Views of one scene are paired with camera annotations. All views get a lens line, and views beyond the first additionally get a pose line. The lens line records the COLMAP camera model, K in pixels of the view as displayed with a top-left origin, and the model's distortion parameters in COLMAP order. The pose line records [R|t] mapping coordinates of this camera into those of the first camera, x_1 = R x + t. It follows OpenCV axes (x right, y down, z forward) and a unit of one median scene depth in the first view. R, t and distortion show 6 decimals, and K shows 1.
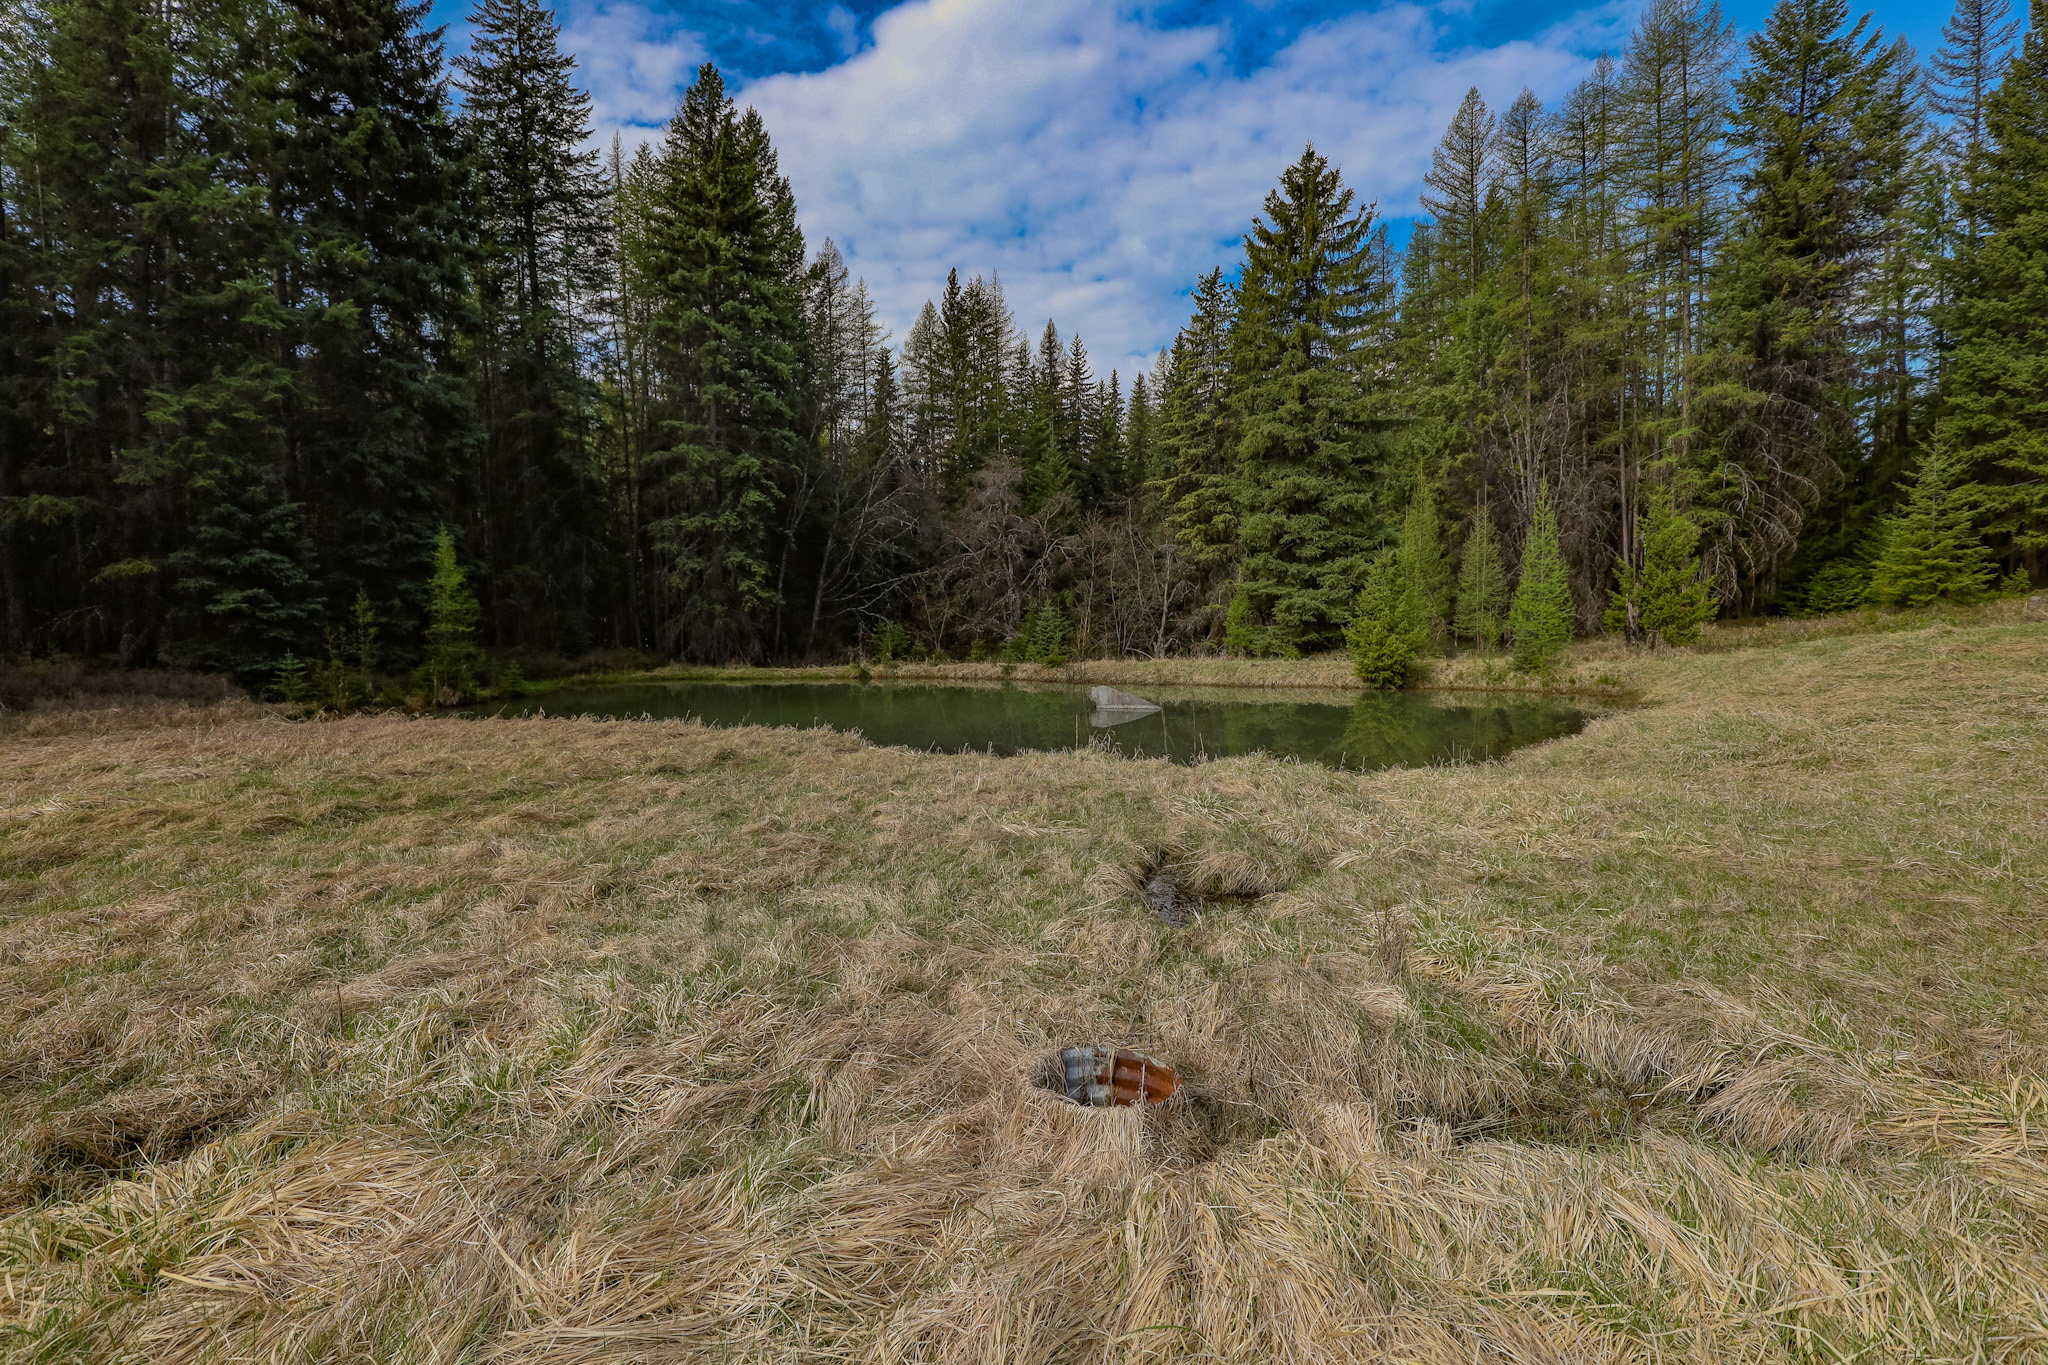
lens RADIAL K [[942.8, 0, 1020.4], [0, 942.8, 690.8], [0, 0, 1]] dist [-0.037330, 0.008506]
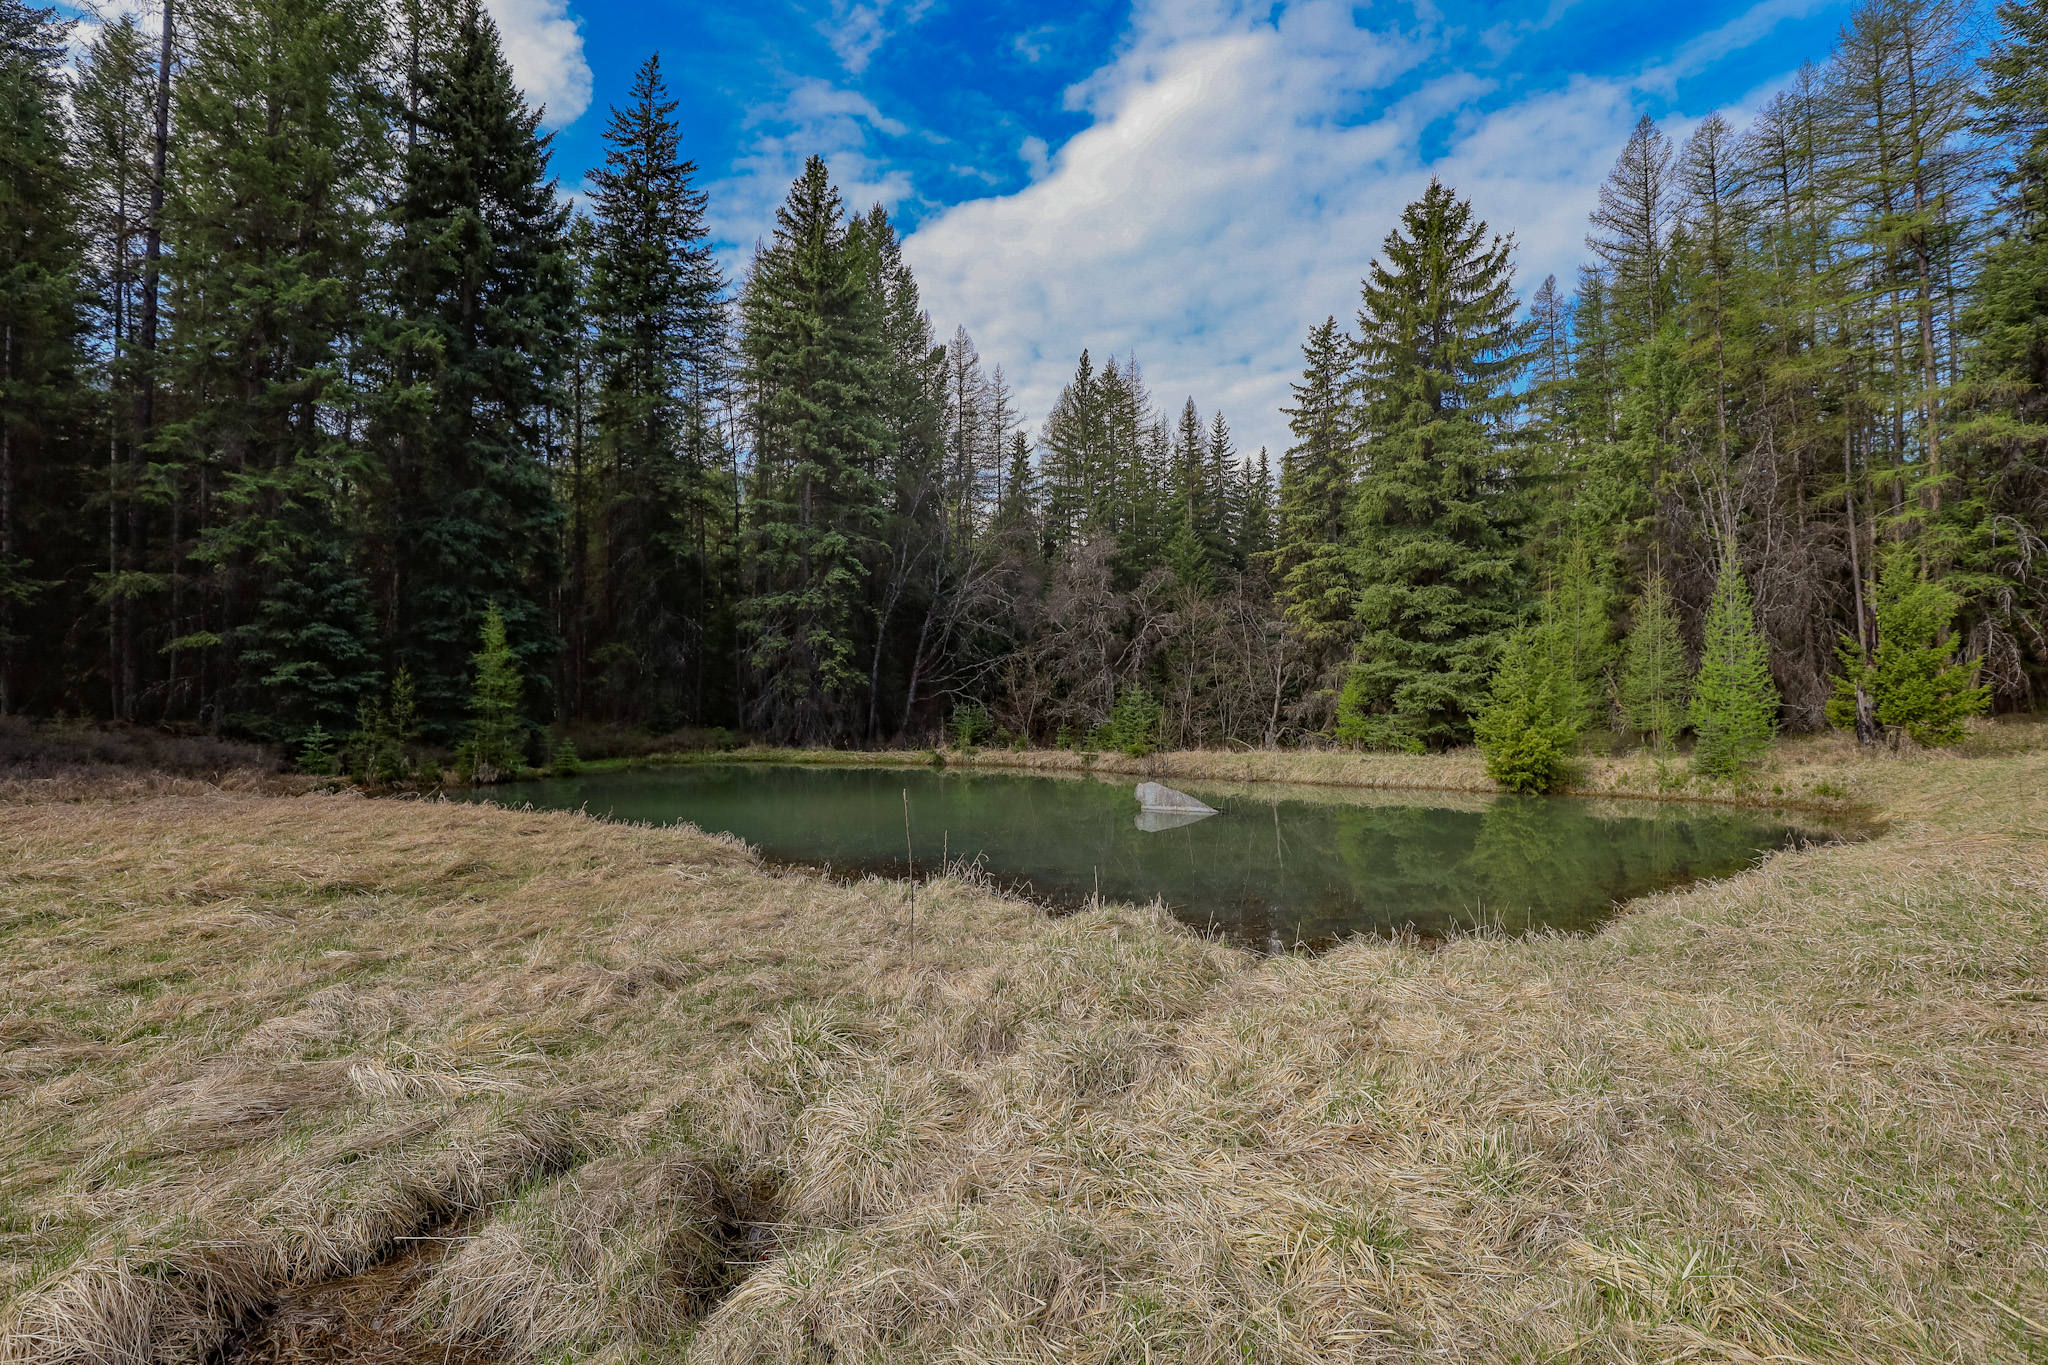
lens RADIAL K [[942.8, 0, 1020.4], [0, 942.8, 690.8], [0, 0, 1]] dist [-0.037330, 0.008506]
pose [[0.983447, 0.010248, -0.180906, 0.084027], [-0.026466, 0.995816, -0.087463, -0.006842], [0.179253, 0.090803, 0.979604, 0.096365]]
